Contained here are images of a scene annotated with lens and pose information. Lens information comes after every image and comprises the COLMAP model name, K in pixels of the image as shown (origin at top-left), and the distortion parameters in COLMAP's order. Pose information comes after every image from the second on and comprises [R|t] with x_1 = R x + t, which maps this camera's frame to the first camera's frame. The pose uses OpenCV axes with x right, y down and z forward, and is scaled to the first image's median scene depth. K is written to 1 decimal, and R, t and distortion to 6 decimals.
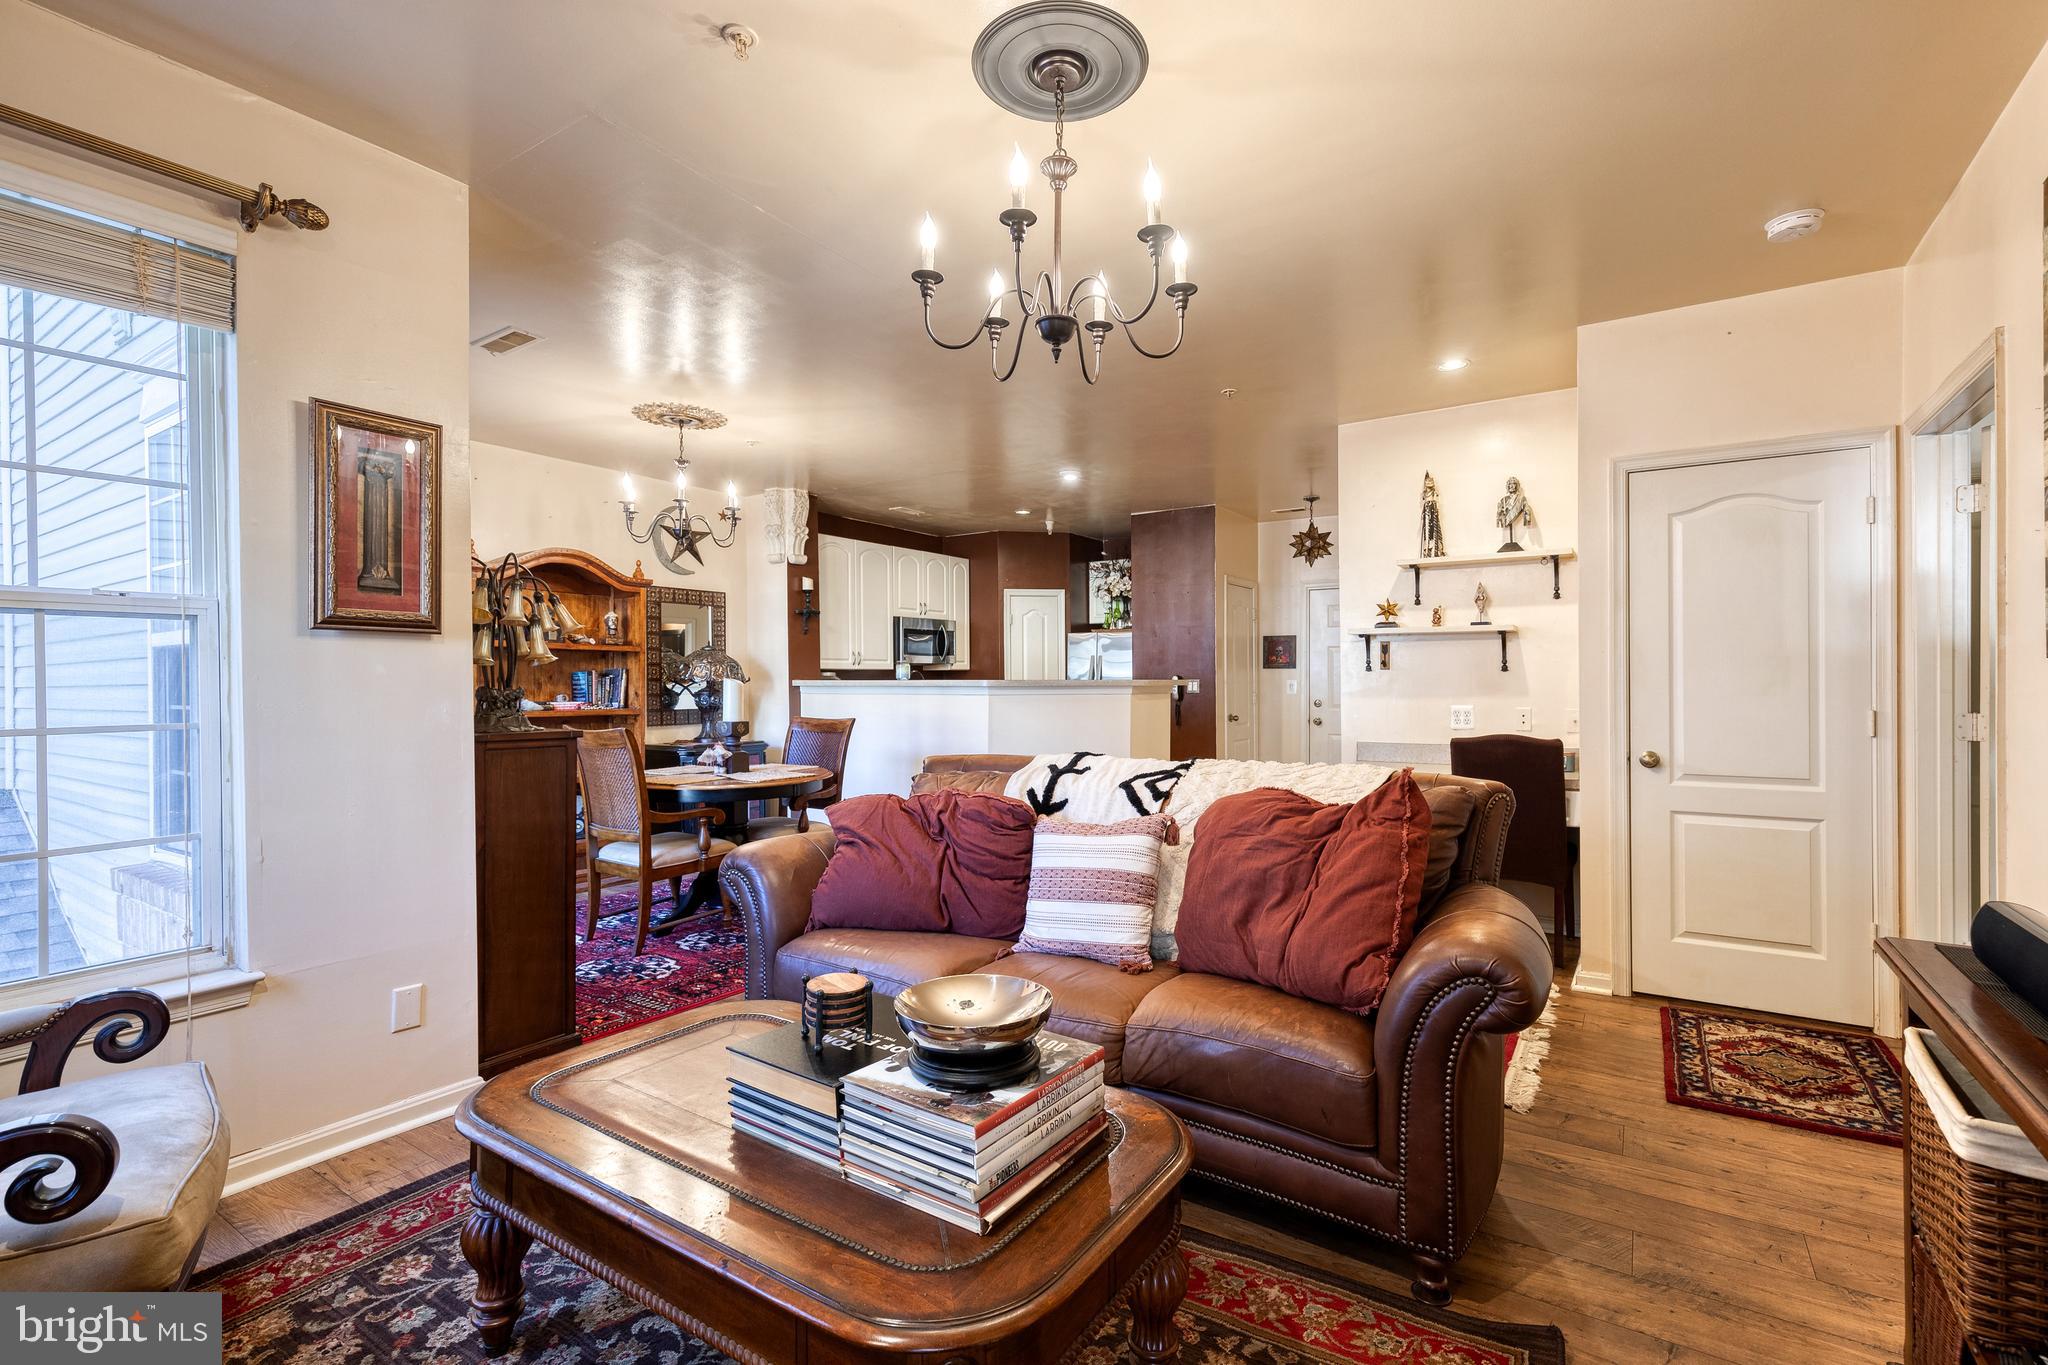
lens RADIAL K [[918.8, 0, 1051.6], [0, 918.8, 686.9], [0, 0, 1]] dist [0.007008, -0.000353]
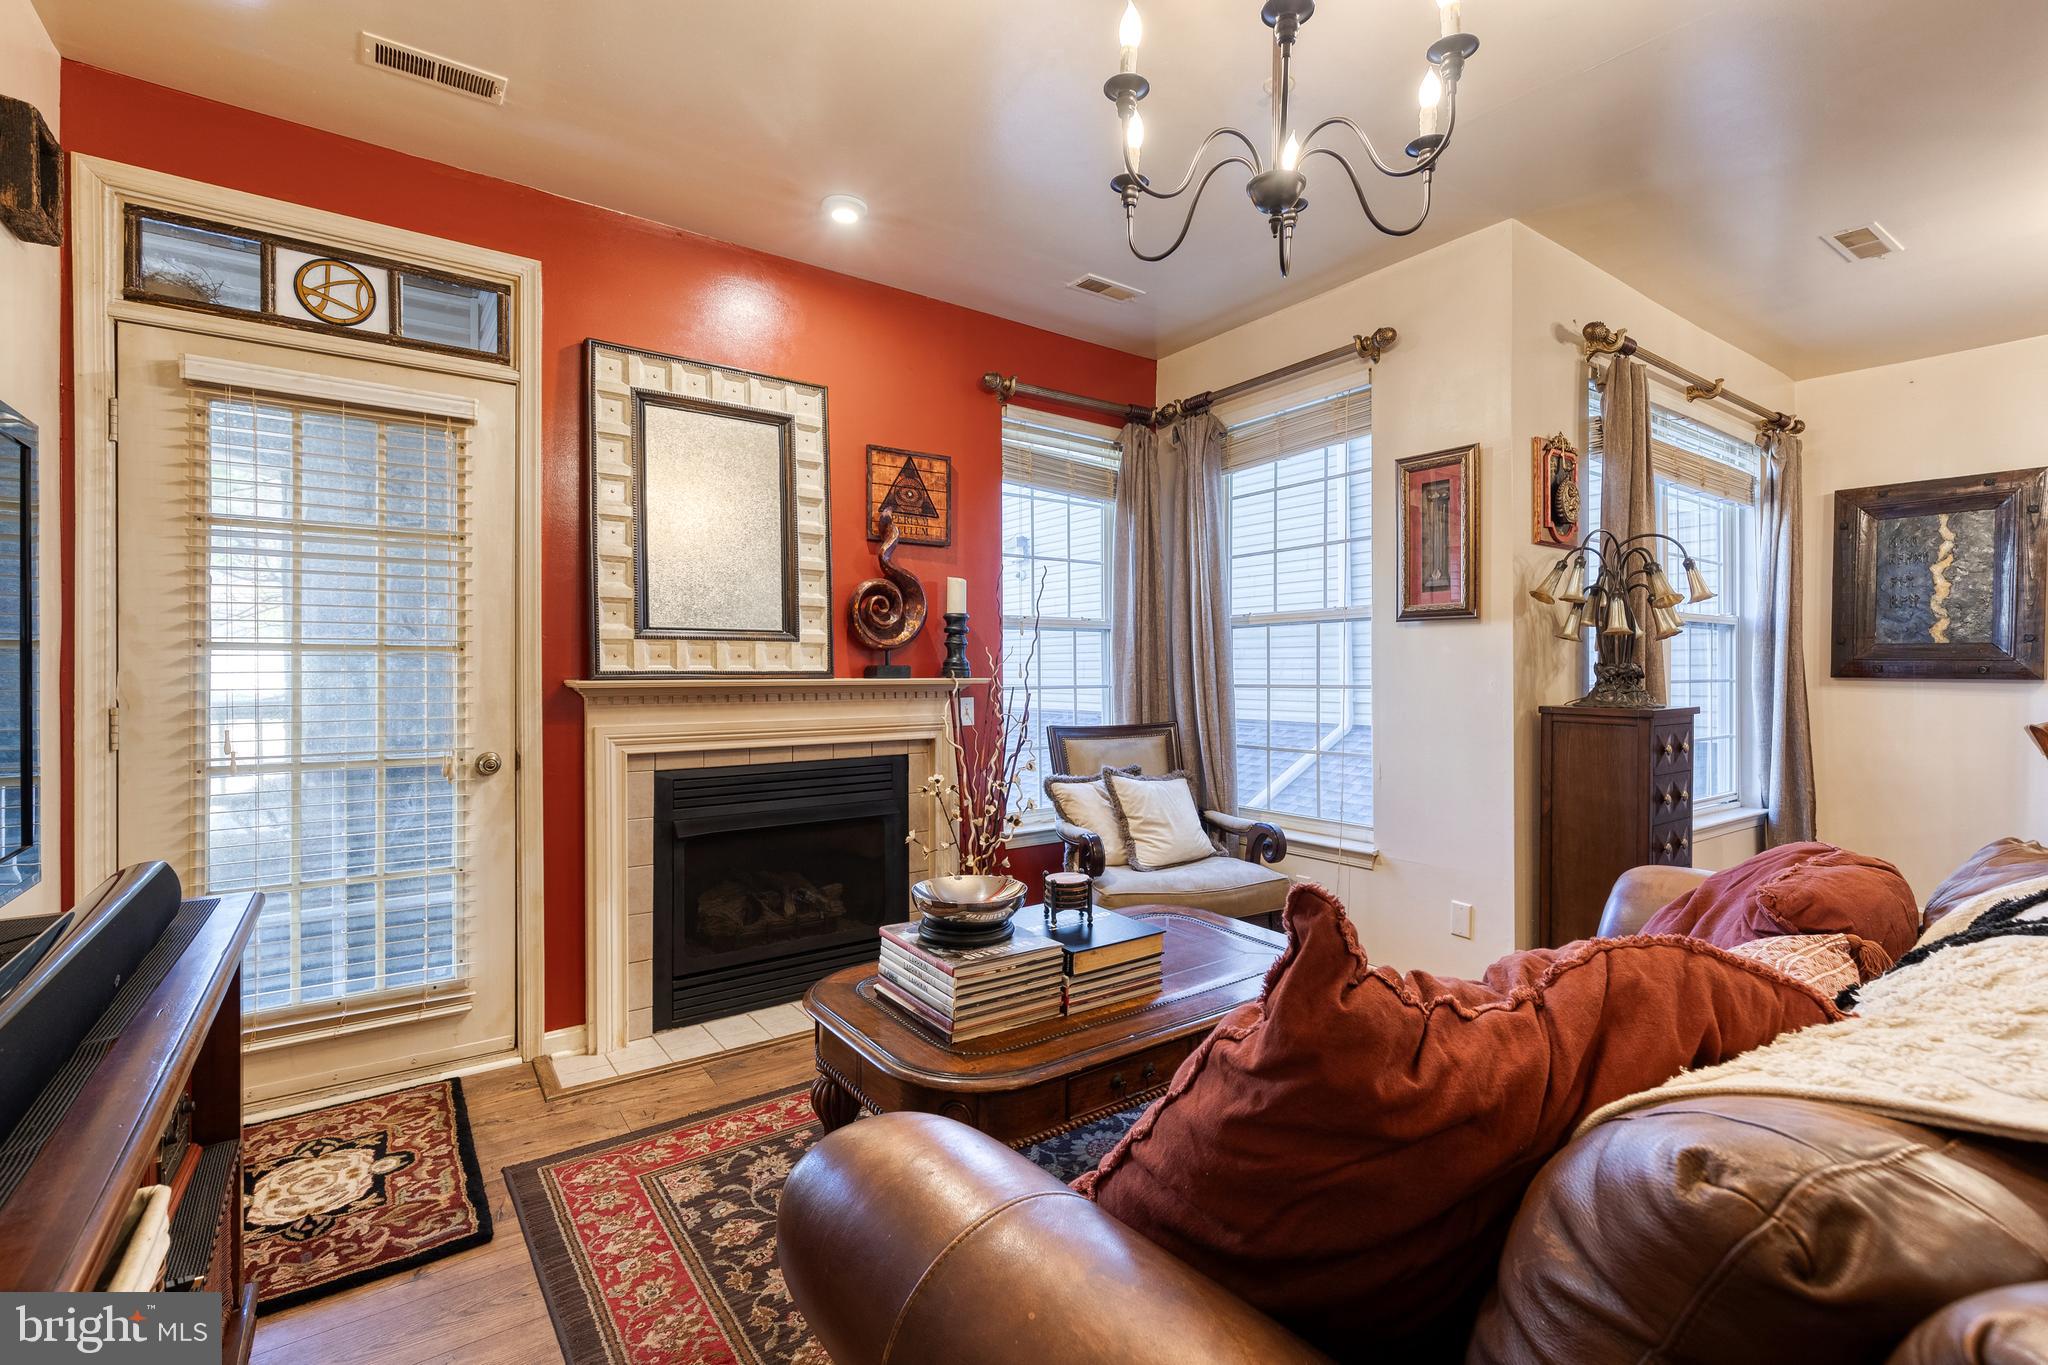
lens RADIAL K [[918.8, 0, 1048.1], [0, 918.8, 671.2], [0, 0, 1]] dist [0.007008, -0.000353]
pose [[-0.348462, 0.006542, -0.937300, 0.258367], [-0.001566, 0.999970, 0.007562, 0.001400], [0.937322, 0.004103, -0.348442, 0.353981]]
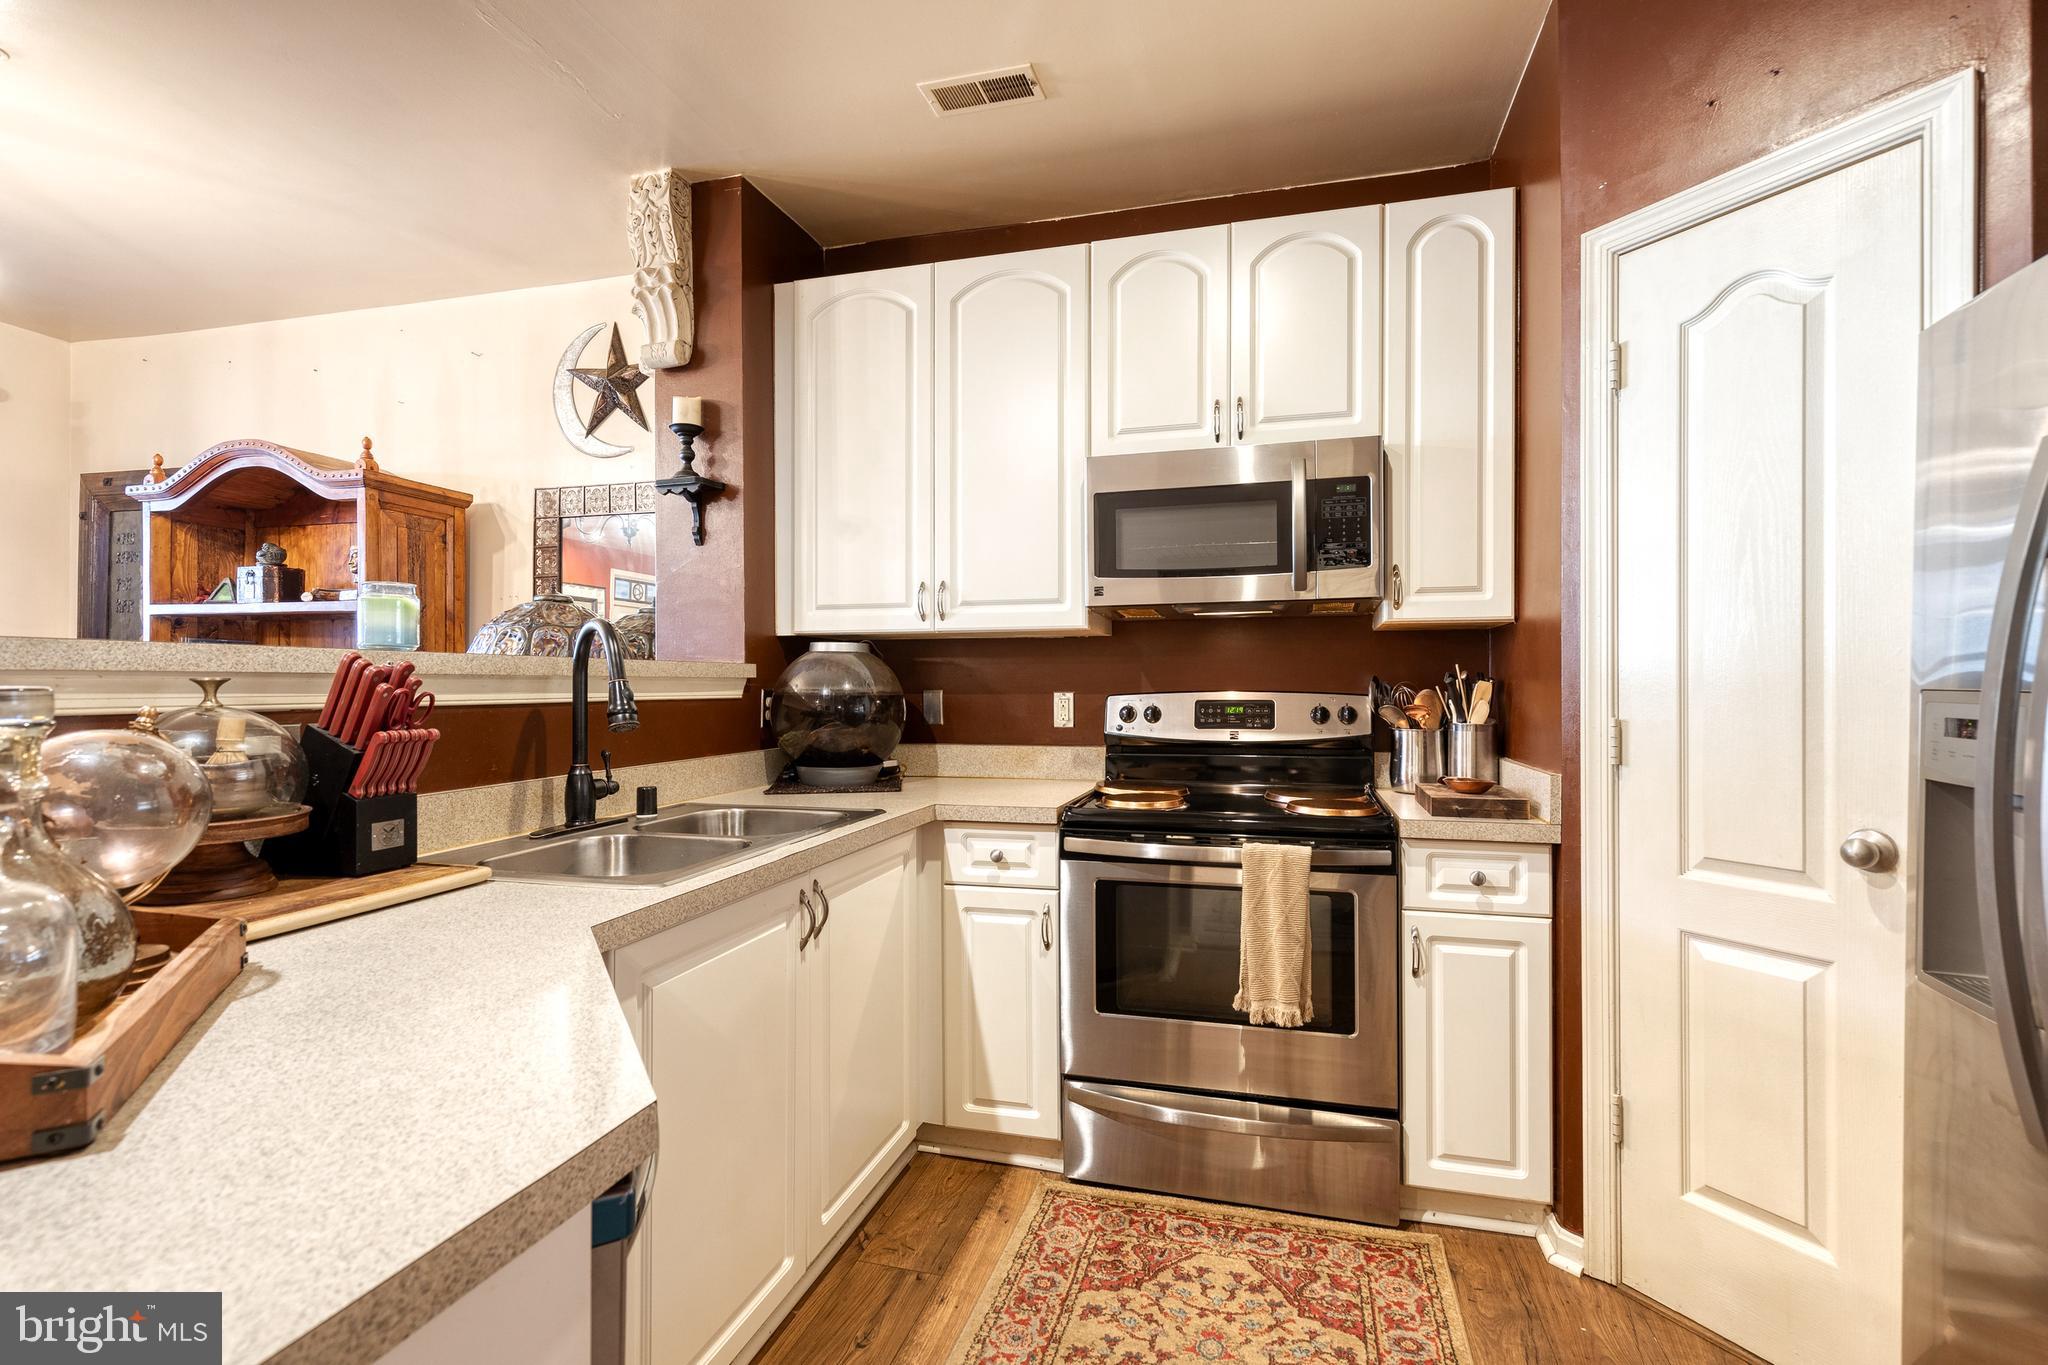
lens RADIAL K [[918.8, 0, 1040.5], [0, 918.8, 686.9], [0, 0, 1]] dist [0.007008, -0.000353]
pose [[0.310117, 0.007173, -0.950671, 0.156745], [-0.005773, 0.999967, 0.005662, 0.000031], [0.950681, 0.003732, 0.310148, 1.079069]]
